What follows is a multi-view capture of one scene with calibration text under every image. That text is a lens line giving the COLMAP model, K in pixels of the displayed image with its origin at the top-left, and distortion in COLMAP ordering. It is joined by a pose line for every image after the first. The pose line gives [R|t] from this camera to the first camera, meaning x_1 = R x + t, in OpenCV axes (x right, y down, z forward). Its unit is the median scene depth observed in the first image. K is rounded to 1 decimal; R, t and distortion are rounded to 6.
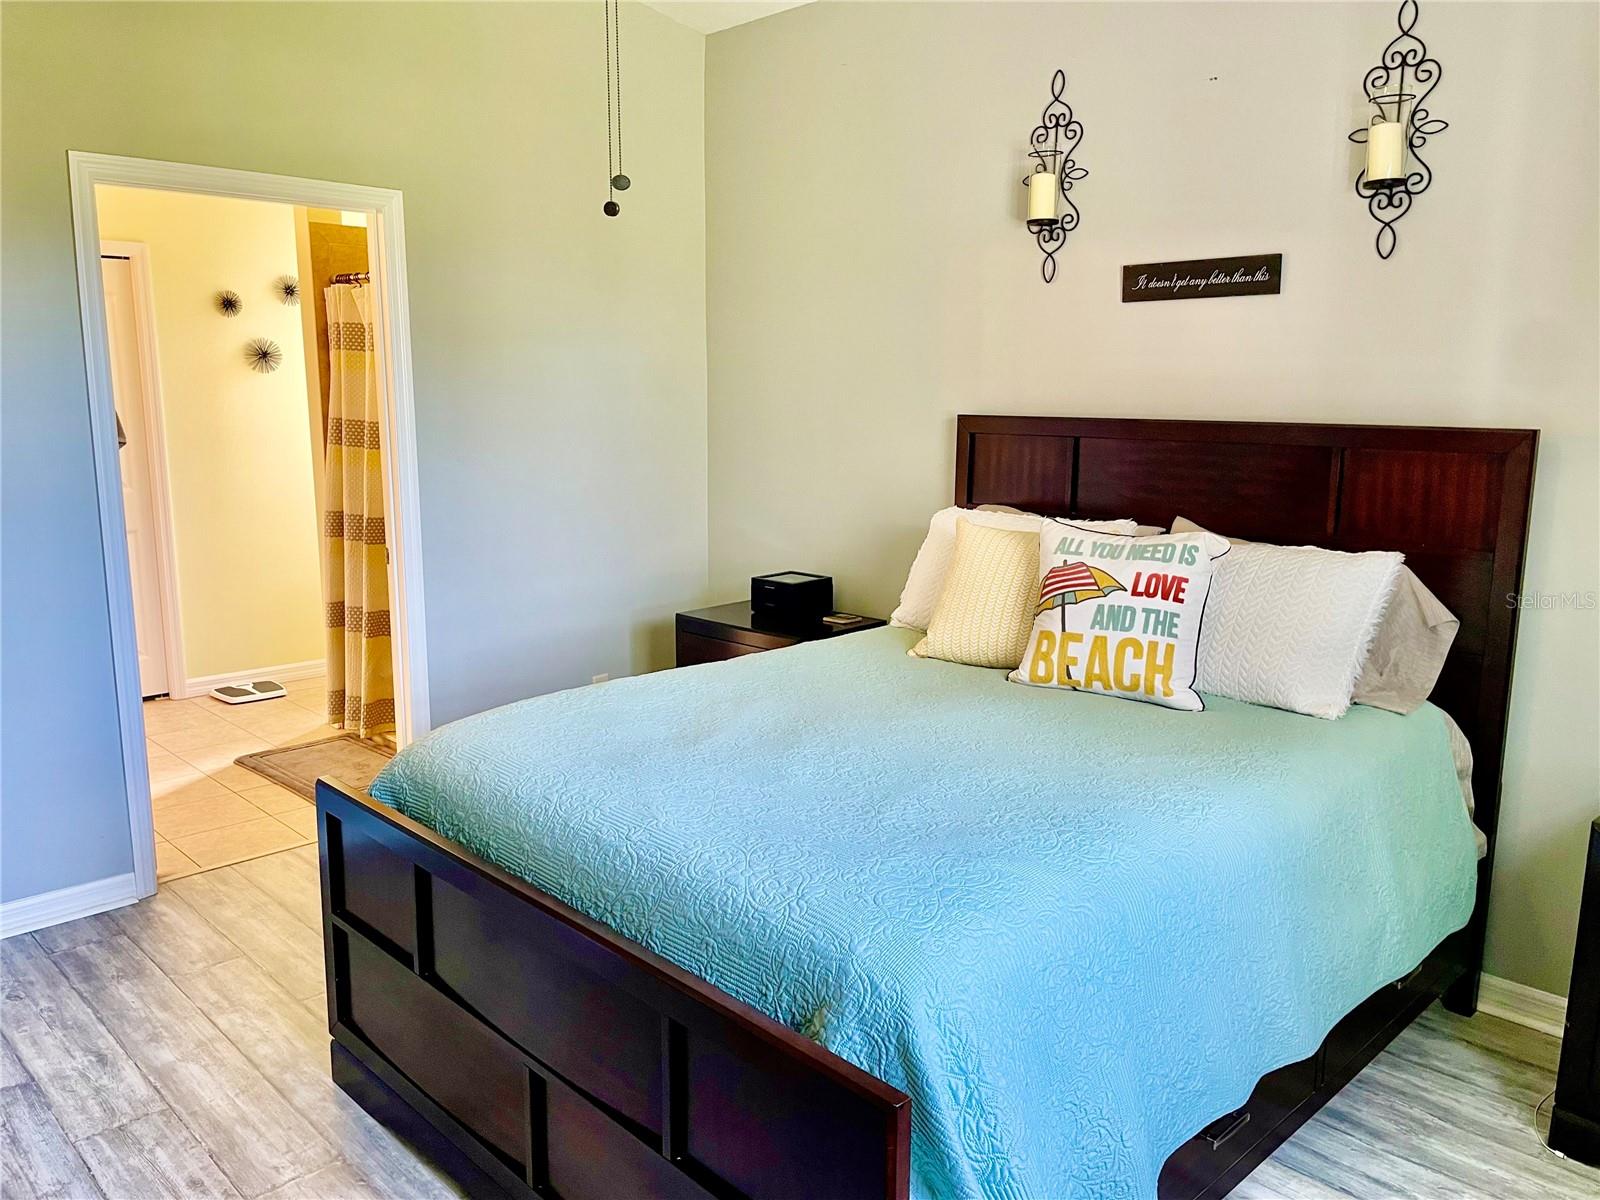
lens RADIAL K [[1206.8, 0, 801.2], [0, 1206.8, 598.8], [0, 0, 1]] dist [0.095790, -0.123466]
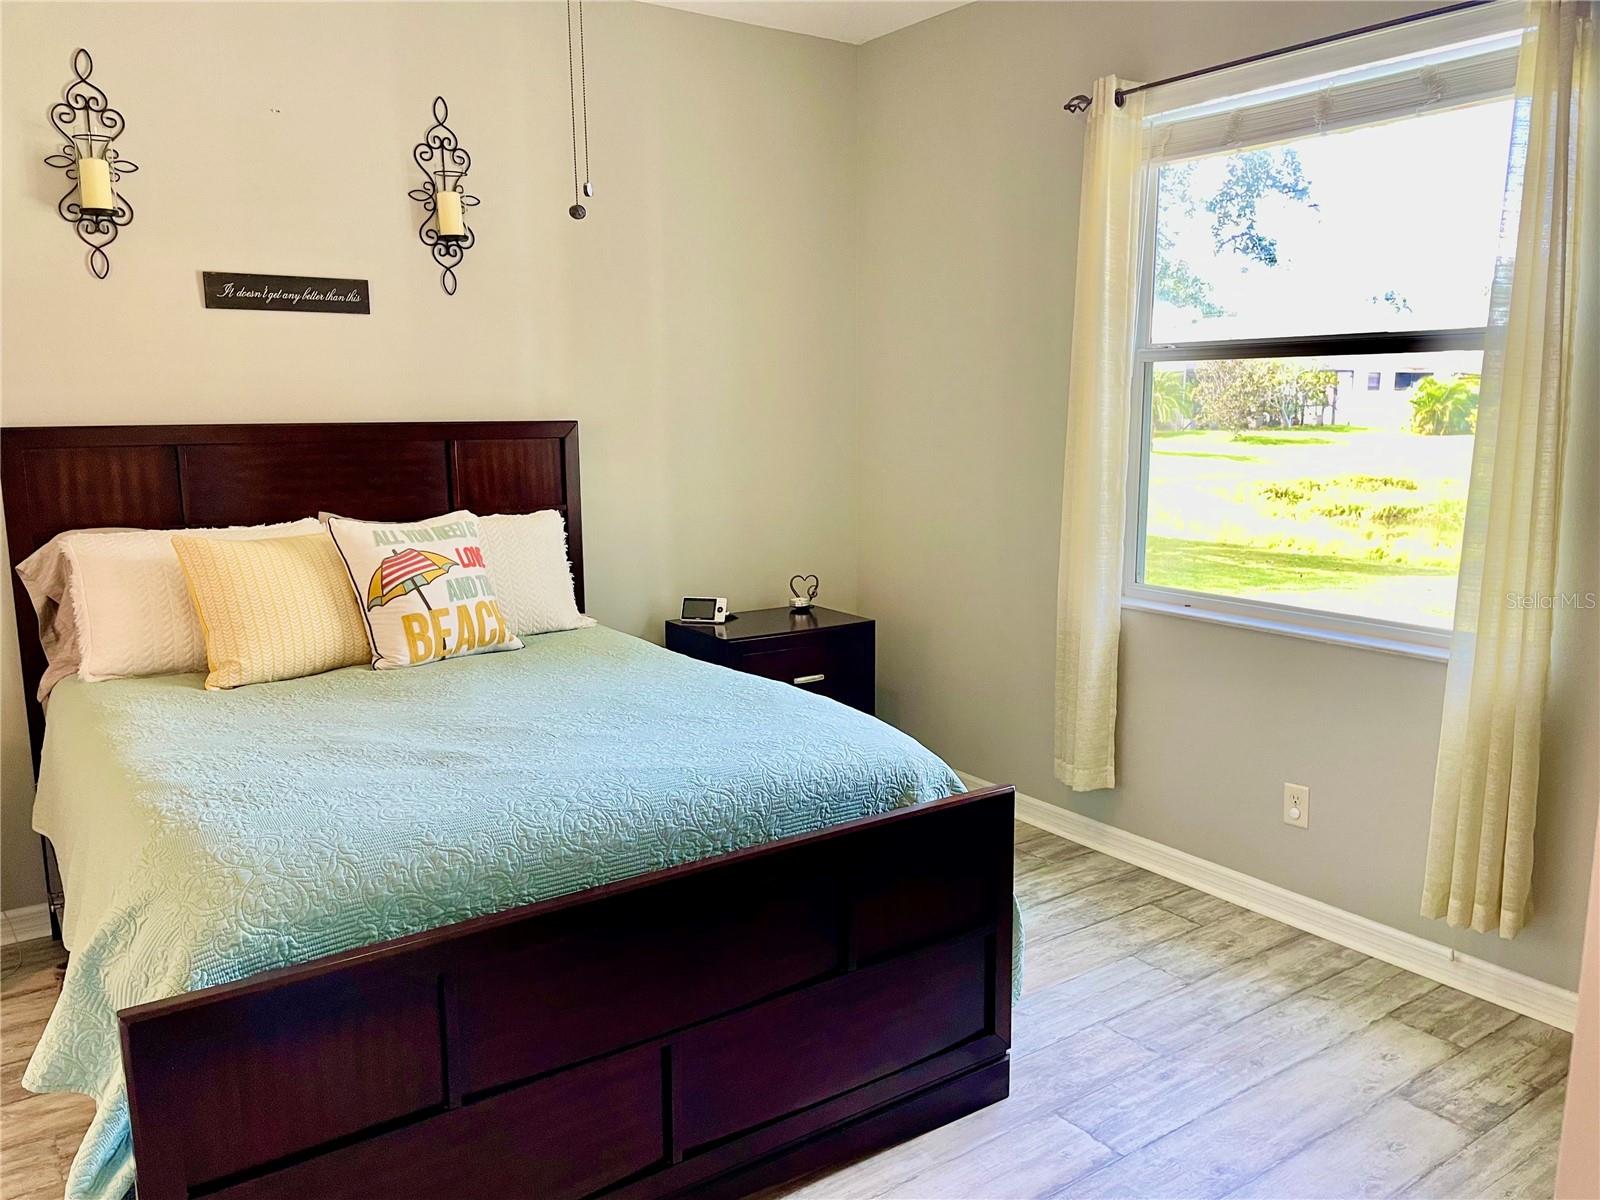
lens RADIAL K [[1206.8, 0, 802.4], [0, 1206.8, 599.6], [0, 0, 1]] dist [0.095790, -0.123466]
pose [[0.158155, -0.167361, 0.973128, -0.790425], [0.183800, 0.973297, 0.137518, -0.070966], [-0.970157, 0.157112, 0.184692, 0.448982]]
